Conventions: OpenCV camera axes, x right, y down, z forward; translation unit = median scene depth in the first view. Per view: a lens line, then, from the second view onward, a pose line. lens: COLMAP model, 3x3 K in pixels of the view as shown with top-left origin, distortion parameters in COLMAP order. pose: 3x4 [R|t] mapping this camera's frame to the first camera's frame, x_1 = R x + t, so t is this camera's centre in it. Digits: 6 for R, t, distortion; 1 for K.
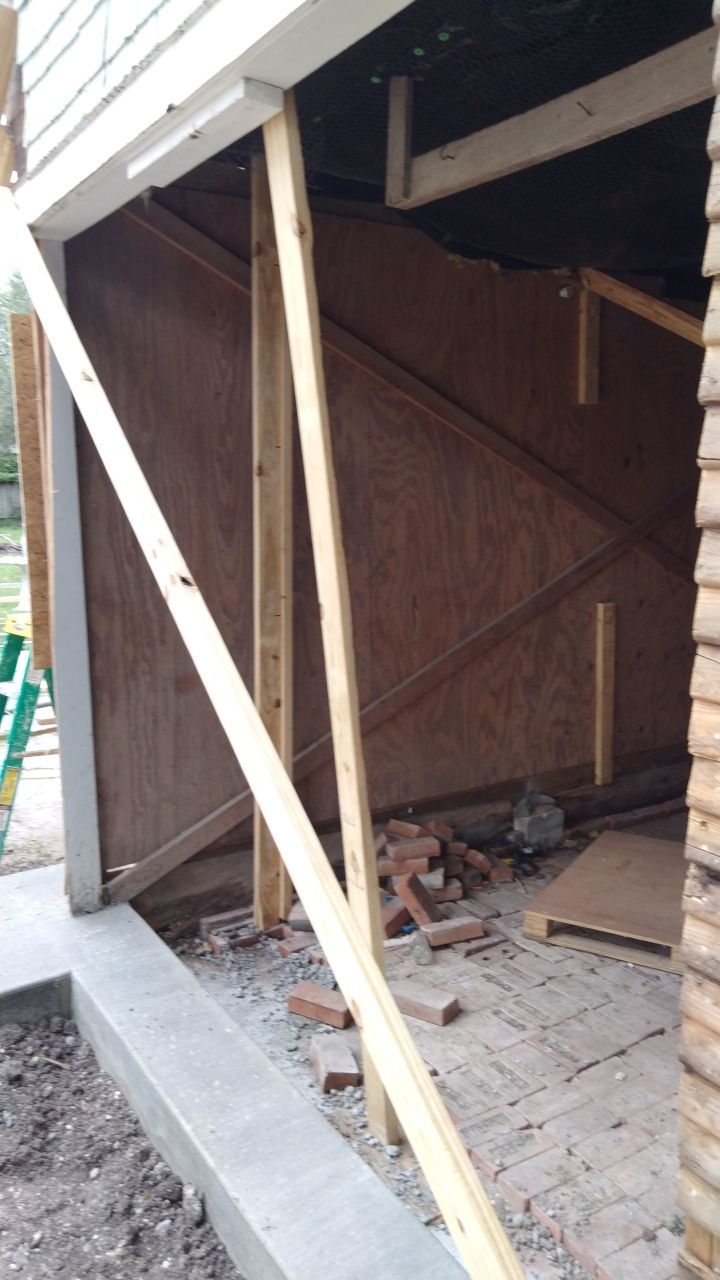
lens RADIAL K [[950.2, 0, 360.0], [0, 950.2, 640.0], [0, 0, 1]] dist [0.012076, -0.003732]
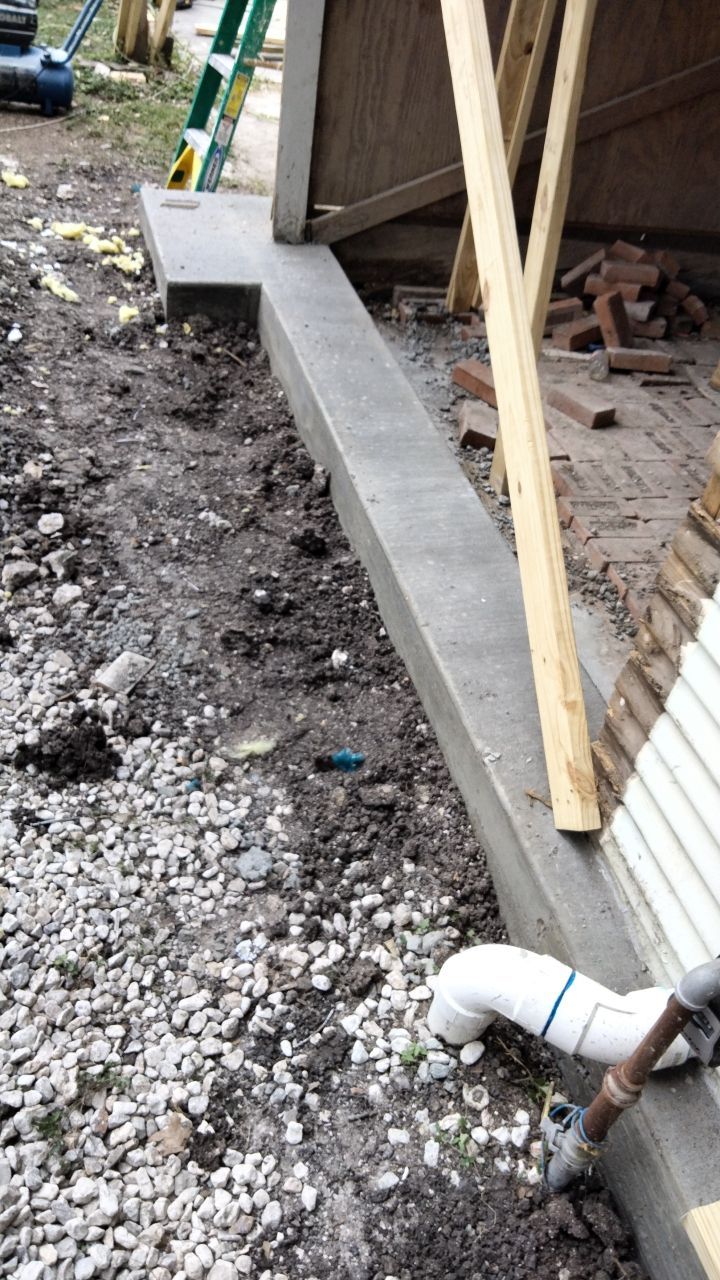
lens RADIAL K [[950.2, 0, 360.0], [0, 950.2, 640.0], [0, 0, 1]] dist [0.012076, -0.003732]
pose [[0.939392, 0.305592, -0.155421, 0.071385], [-0.188322, 0.838750, 0.510914, 0.106788], [0.286491, -0.450679, 0.845465, -0.027276]]
